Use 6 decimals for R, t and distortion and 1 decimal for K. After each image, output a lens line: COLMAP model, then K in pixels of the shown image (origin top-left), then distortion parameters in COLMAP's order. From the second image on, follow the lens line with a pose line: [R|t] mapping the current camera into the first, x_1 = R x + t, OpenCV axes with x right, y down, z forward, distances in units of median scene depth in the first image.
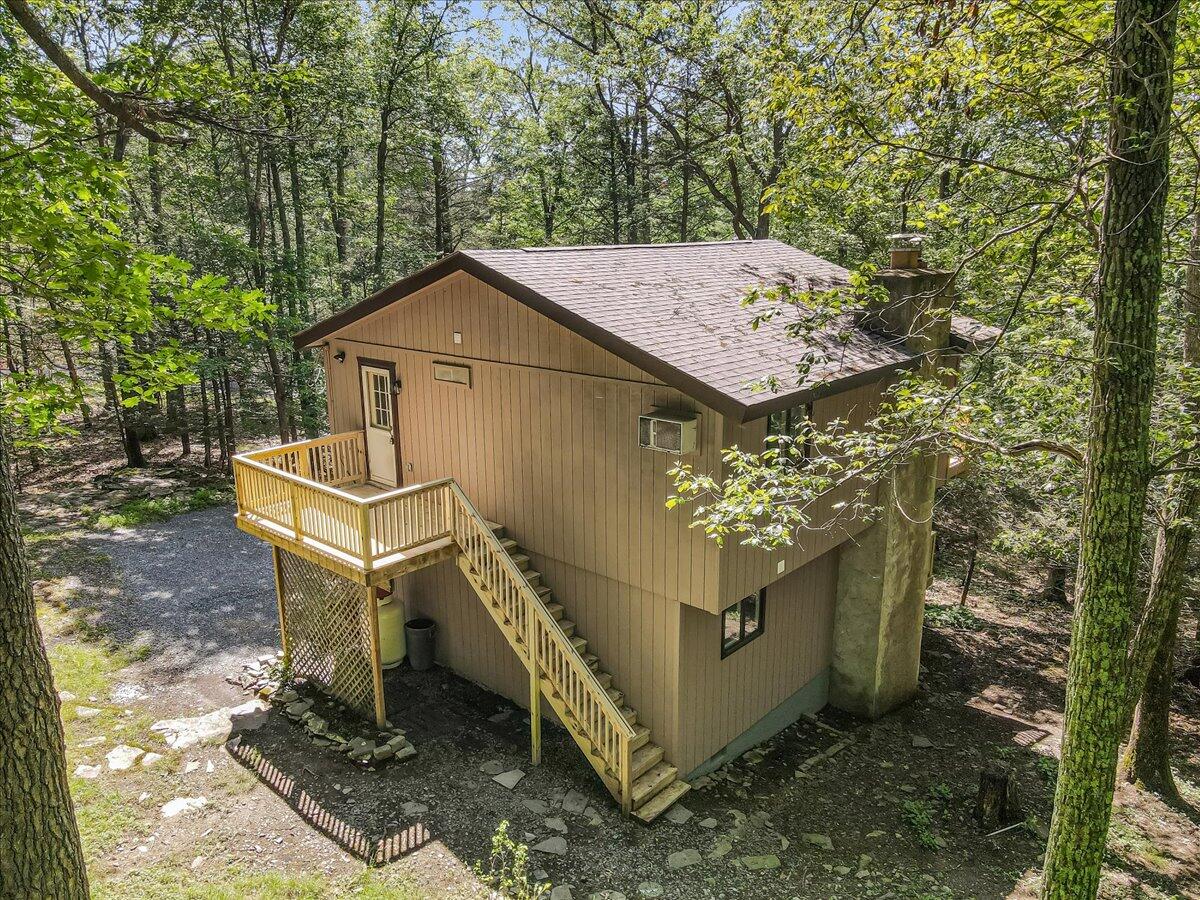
lens RADIAL K [[871.4, 0, 603.6], [0, 871.4, 434.9], [0, 0, 1]] dist [0.026392, 0.000976]
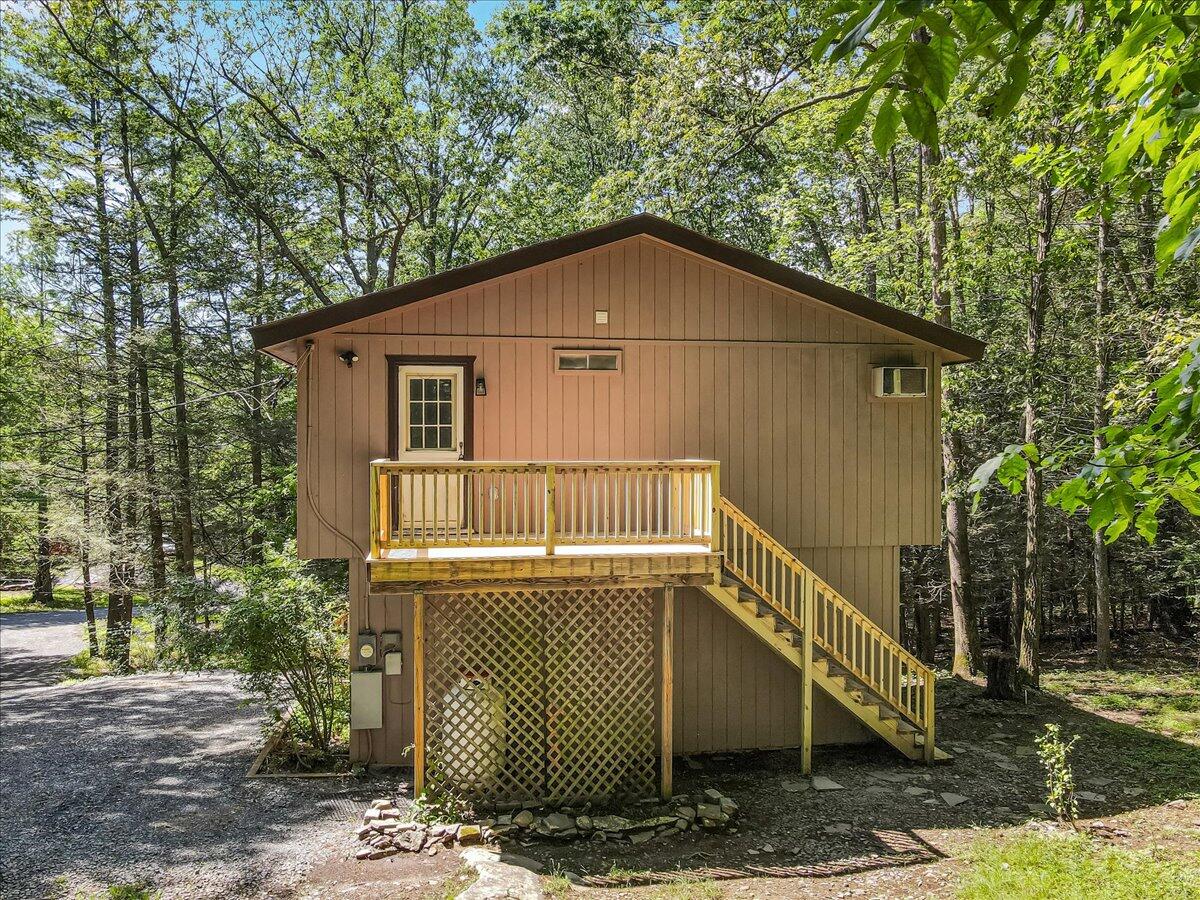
lens RADIAL K [[853.7, 0, 595.5], [0, 853.7, 469.5], [0, 0, 1]] dist [0.000278, -0.001368]
pose [[0.630195, -0.006303, 0.776411, -0.849885], [0.184579, 0.972517, -0.141924, 0.157092], [-0.754178, 0.232749, 0.614038, 0.544300]]
